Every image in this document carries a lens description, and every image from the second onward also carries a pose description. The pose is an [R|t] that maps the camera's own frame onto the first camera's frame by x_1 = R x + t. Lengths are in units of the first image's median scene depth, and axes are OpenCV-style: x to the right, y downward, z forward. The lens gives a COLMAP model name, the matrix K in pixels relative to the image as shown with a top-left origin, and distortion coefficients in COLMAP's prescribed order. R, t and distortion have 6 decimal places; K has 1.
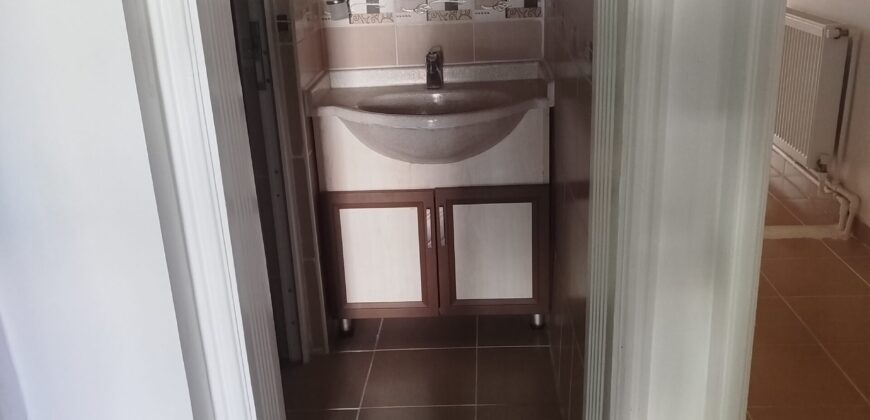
lens RADIAL K [[783.3, 0, 435.2], [0, 783.3, 209.6], [0, 0, 1]] dist [-0.000038, -0.000481]
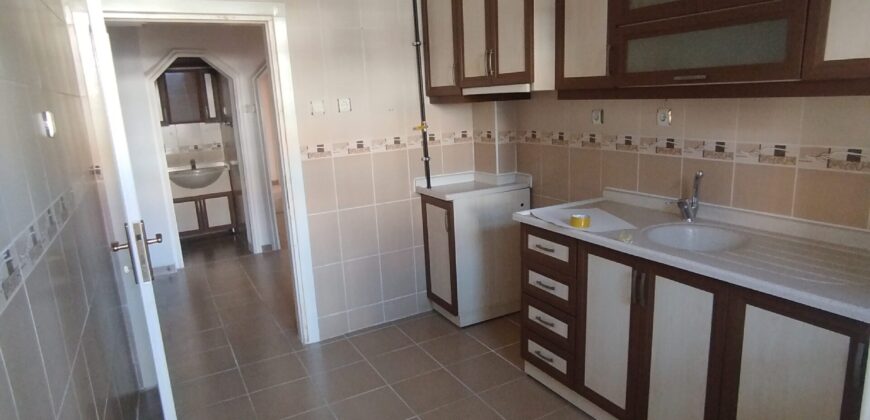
lens RADIAL K [[534.6, 0, 437.0], [0, 534.6, 212.9], [0, 0, 1]] dist [-0.041170, 0.035798]
pose [[0.848381, -0.118551, 0.515941, -0.348225], [0.196220, 0.975602, -0.098482, 0.515946], [-0.491678, 0.184788, 0.850944, -1.656079]]
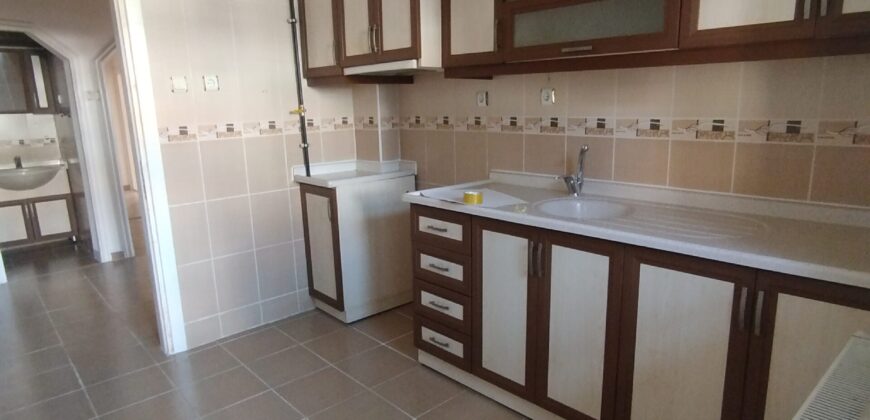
lens RADIAL K [[534.6, 0, 436.2], [0, 534.6, 213.0], [0, 0, 1]] dist [-0.041170, 0.035798]
pose [[0.700394, -0.128453, 0.702102, -0.344509], [0.242465, 0.967995, -0.064777, 0.558662], [-0.671311, 0.215605, 0.709124, -1.578258]]
